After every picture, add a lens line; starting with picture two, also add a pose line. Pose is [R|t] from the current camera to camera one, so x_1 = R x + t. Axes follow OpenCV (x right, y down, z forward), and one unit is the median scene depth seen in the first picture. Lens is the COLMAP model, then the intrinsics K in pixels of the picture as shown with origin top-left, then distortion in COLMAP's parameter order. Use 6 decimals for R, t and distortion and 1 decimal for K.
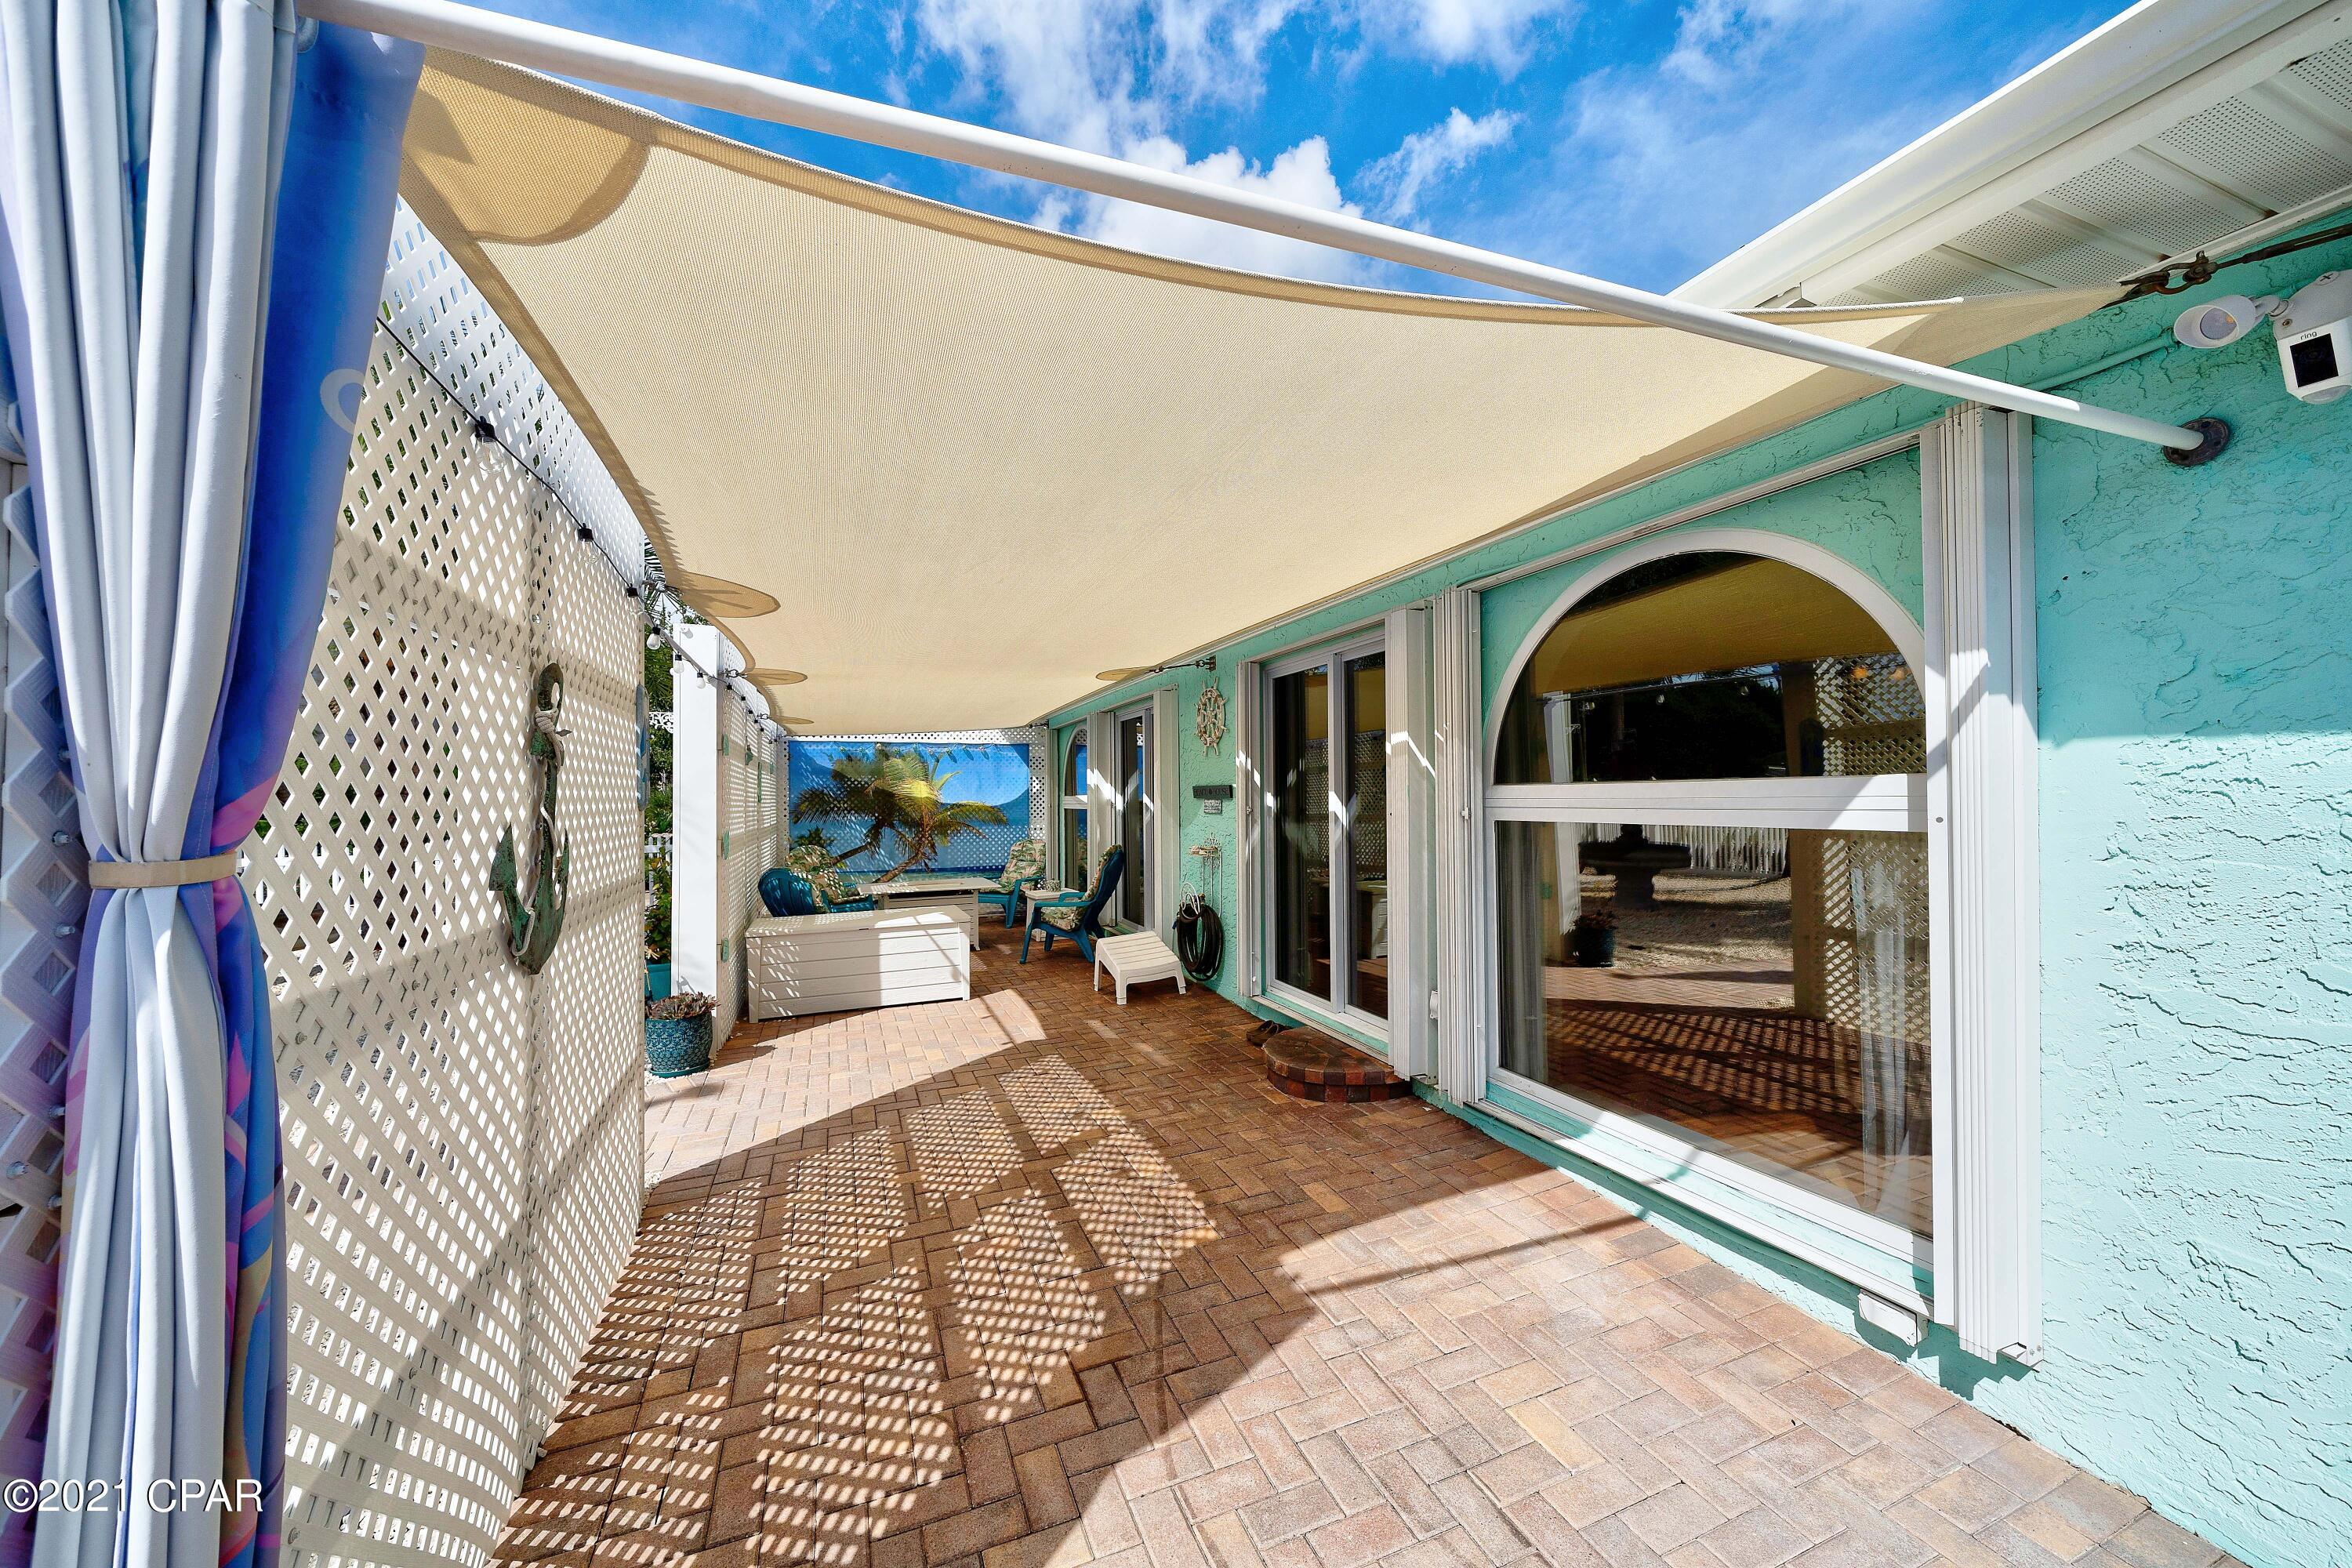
lens RADIAL K [[813.8, 0, 1168.8], [0, 813.8, 795.4], [0, 0, 1]] dist [0.000043, -0.000136]
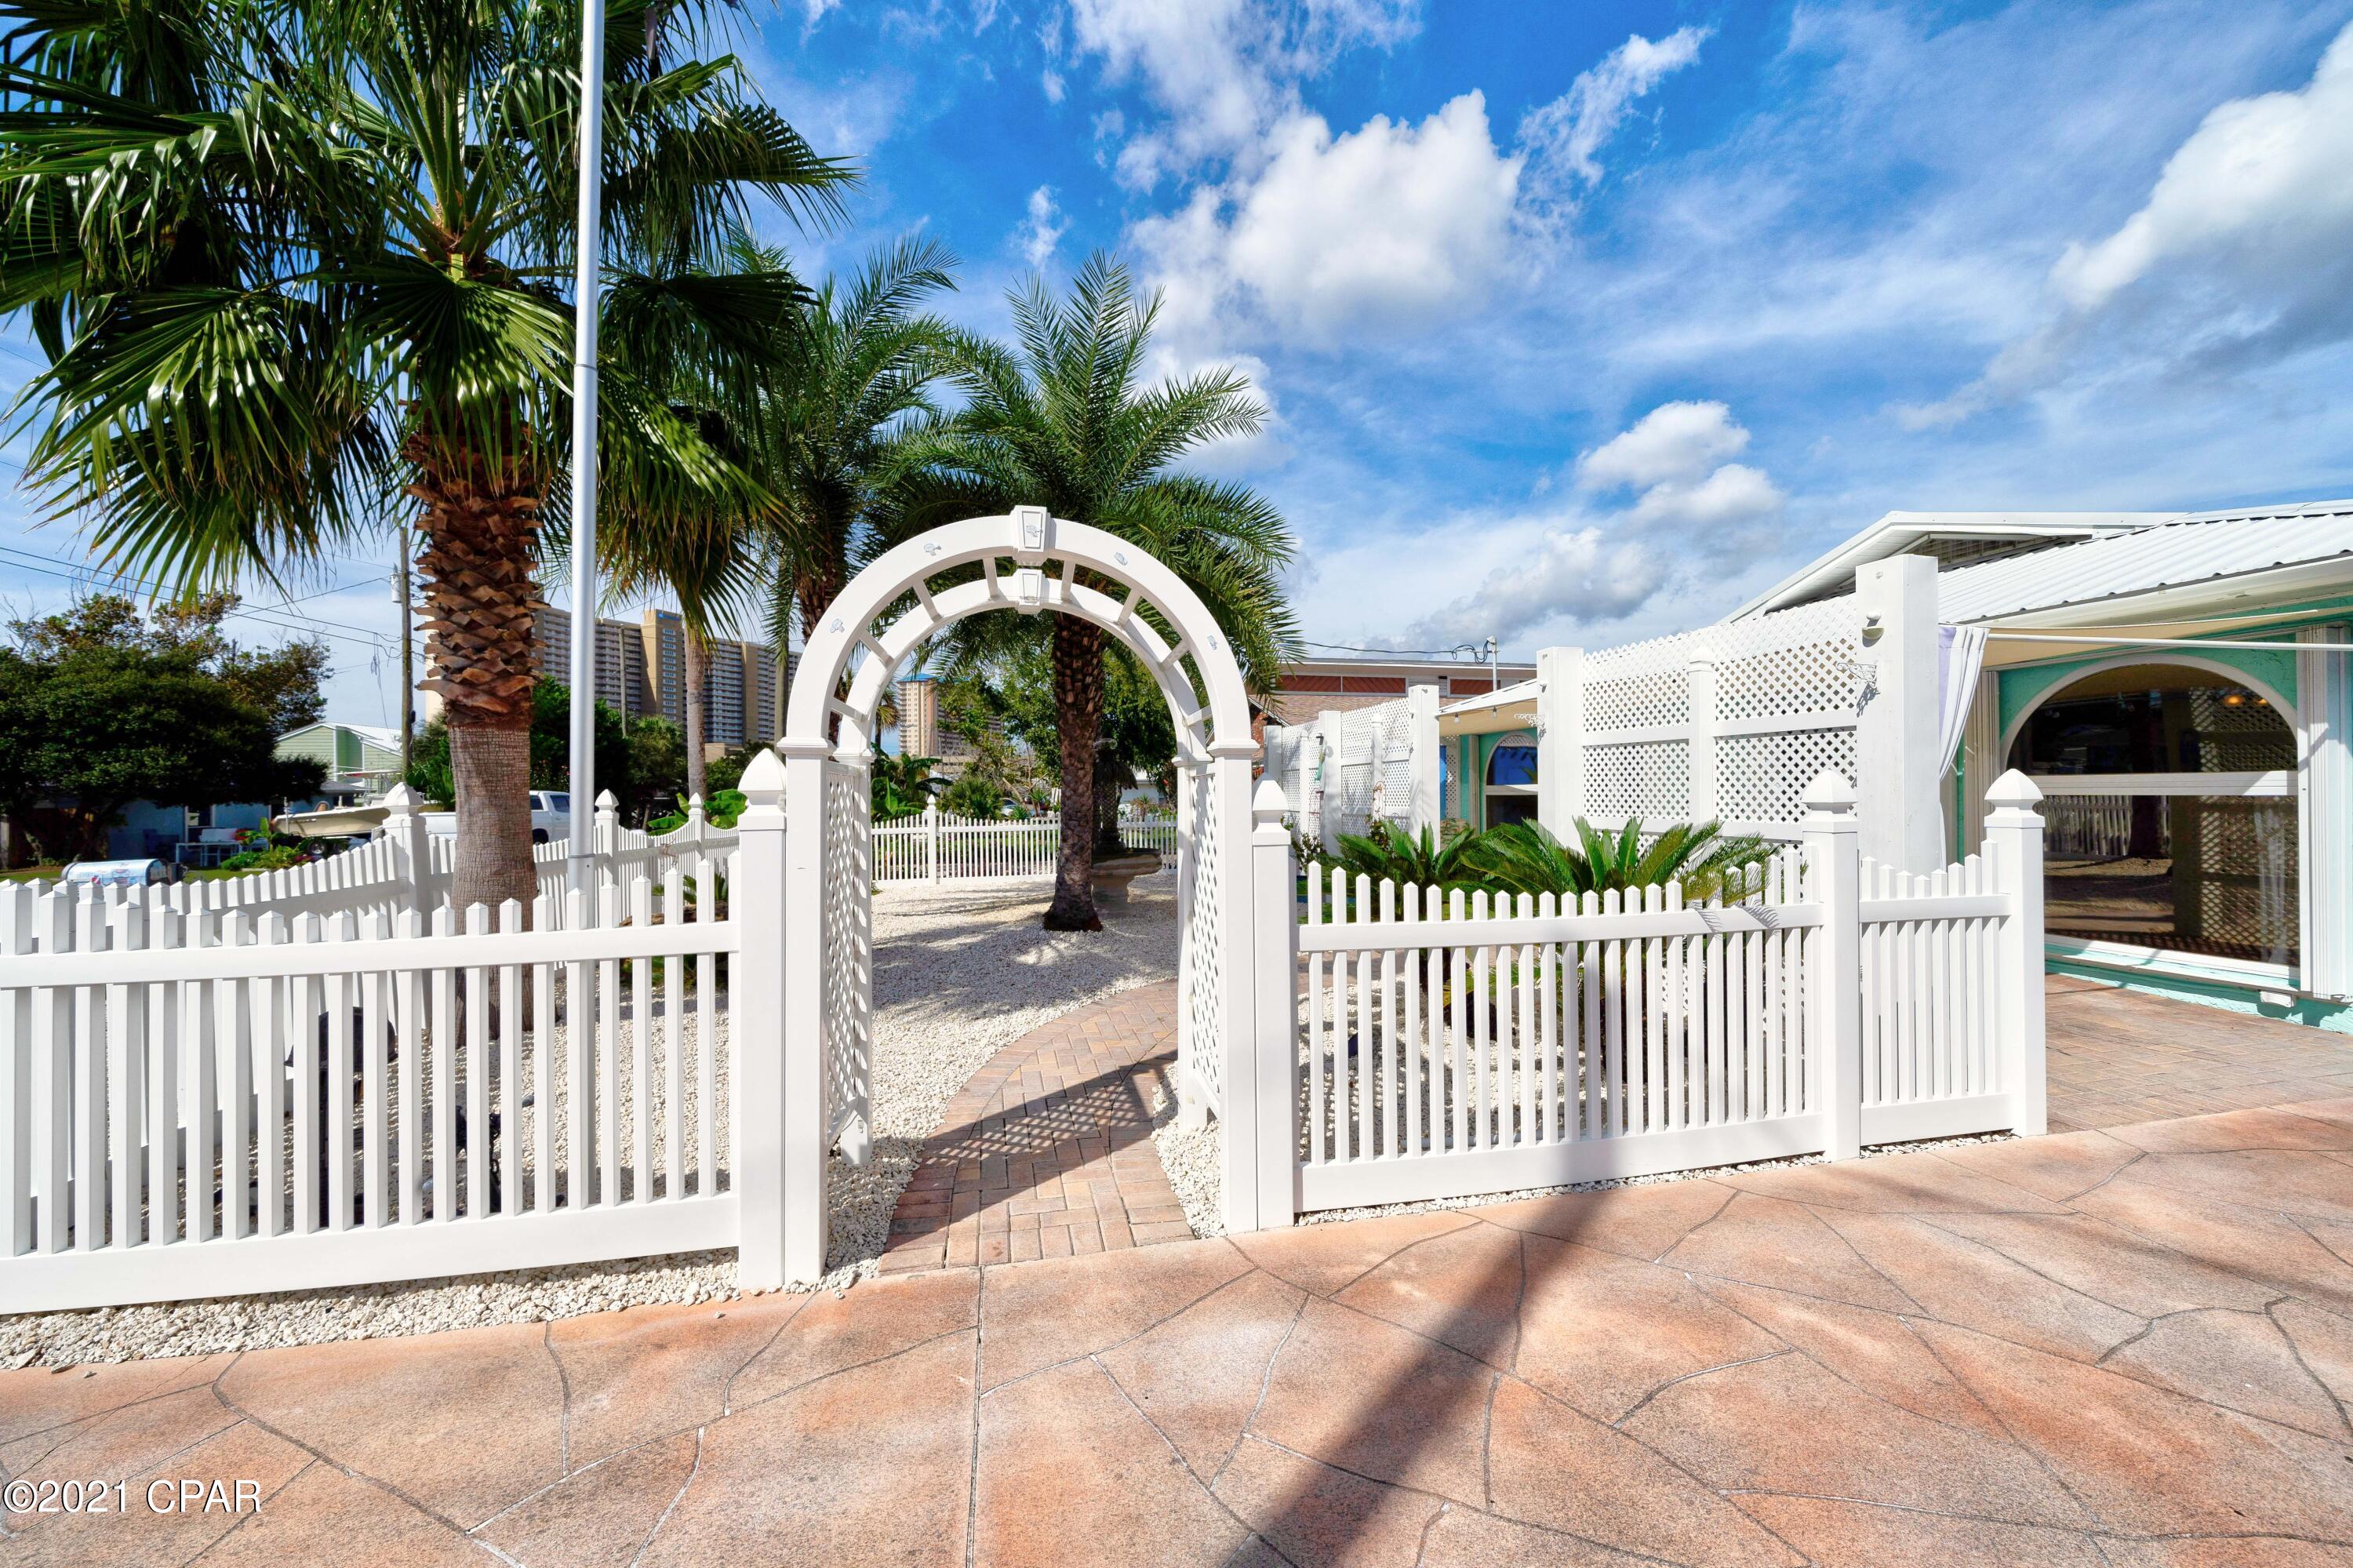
lens RADIAL K [[804.7, 0, 1161.3], [0, 804.7, 783.3], [0, 0, 1]] dist [-0.001081, -0.002173]
pose [[0.980648, 0.001697, -0.195772, -1.823891], [-0.001618, 0.999999, 0.000566, 0.014985], [0.195773, -0.000238, 0.980649, -1.882372]]
